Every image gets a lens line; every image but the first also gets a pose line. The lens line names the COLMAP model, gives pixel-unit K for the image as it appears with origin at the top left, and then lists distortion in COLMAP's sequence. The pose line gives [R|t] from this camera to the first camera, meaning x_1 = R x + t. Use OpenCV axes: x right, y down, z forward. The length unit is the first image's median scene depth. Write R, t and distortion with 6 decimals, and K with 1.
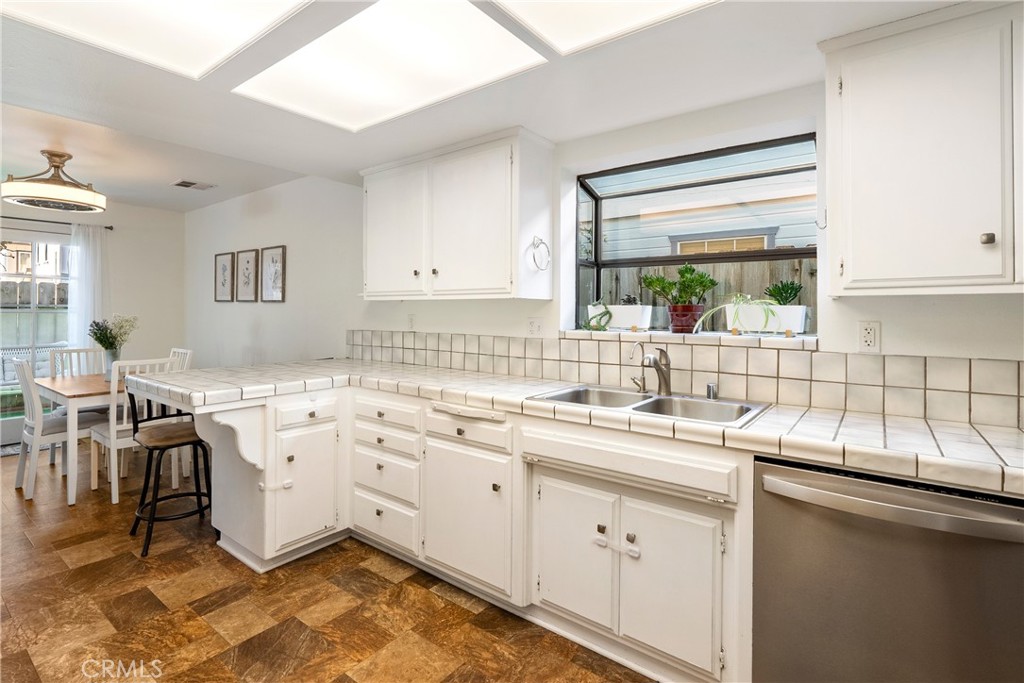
lens RADIAL K [[492.3, 0, 508.9], [0, 492.3, 310.3], [0, 0, 1]] dist [-0.005222, -0.000493]
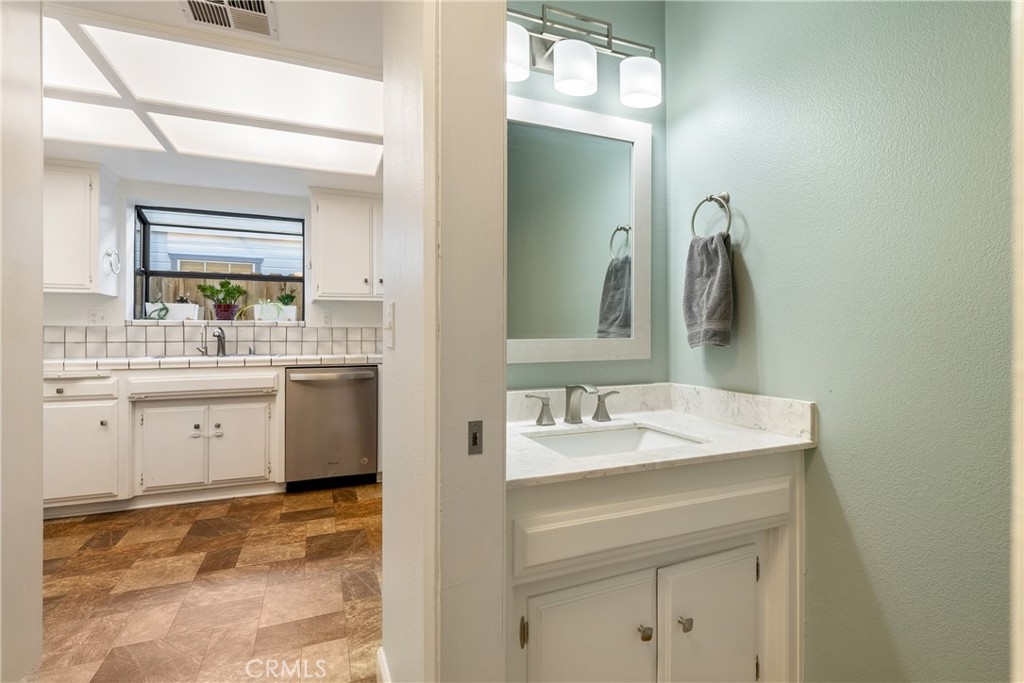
lens RADIAL K [[476.1, 0, 512.5], [0, 476.1, 326.7], [0, 0, 1]] dist [-0.000204, 0.000259]
pose [[0.507439, 0.007431, 0.861655, -0.527951], [0.002670, 0.999944, -0.010196, 0.083282], [-0.861683, 0.007474, 0.507391, -0.620809]]
